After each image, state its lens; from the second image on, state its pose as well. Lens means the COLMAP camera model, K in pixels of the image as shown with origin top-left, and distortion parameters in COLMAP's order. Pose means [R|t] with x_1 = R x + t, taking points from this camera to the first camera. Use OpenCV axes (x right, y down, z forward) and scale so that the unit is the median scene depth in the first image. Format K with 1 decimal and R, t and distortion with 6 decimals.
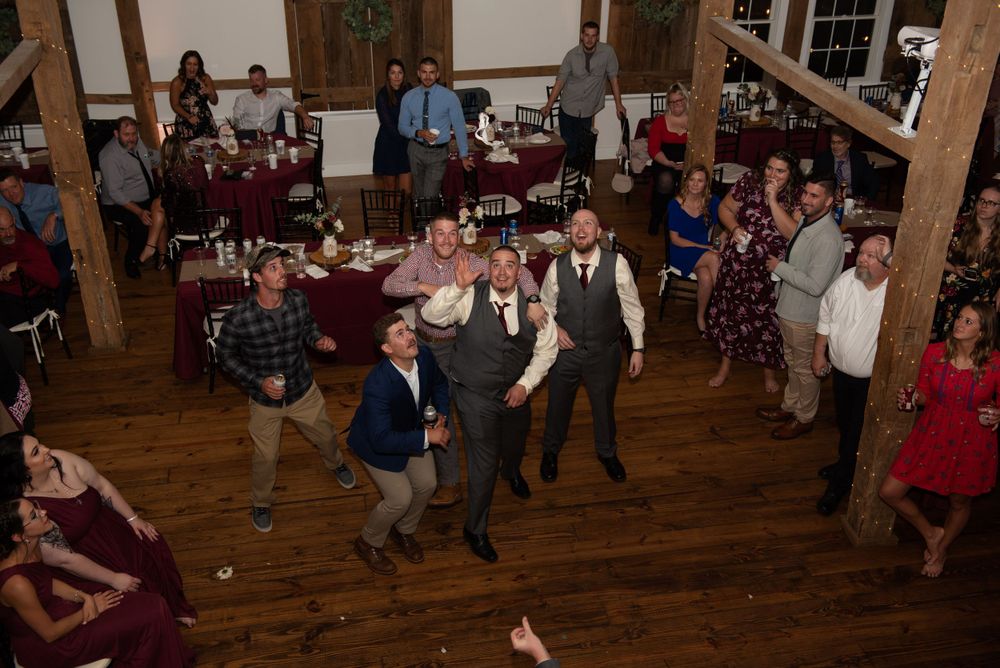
lens RADIAL K [[1033.1, 0, 500.0], [0, 1033.1, 334.0], [0, 0, 1]] dist [0.049225, 0.002707]
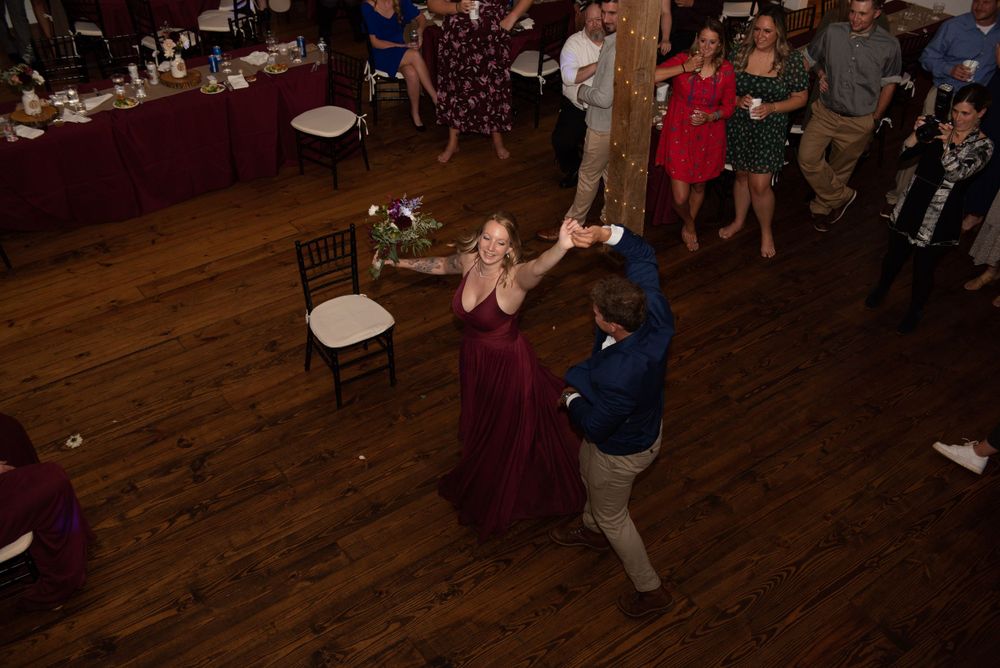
lens RADIAL K [[1033.1, 0, 500.0], [0, 1033.1, 334.0], [0, 0, 1]] dist [0.049225, 0.002707]
pose [[0.900432, -0.253694, 0.353356, -0.173975], [0.198892, 0.962547, 0.184243, 0.025108], [-0.386864, -0.095619, 0.917166, -0.031605]]
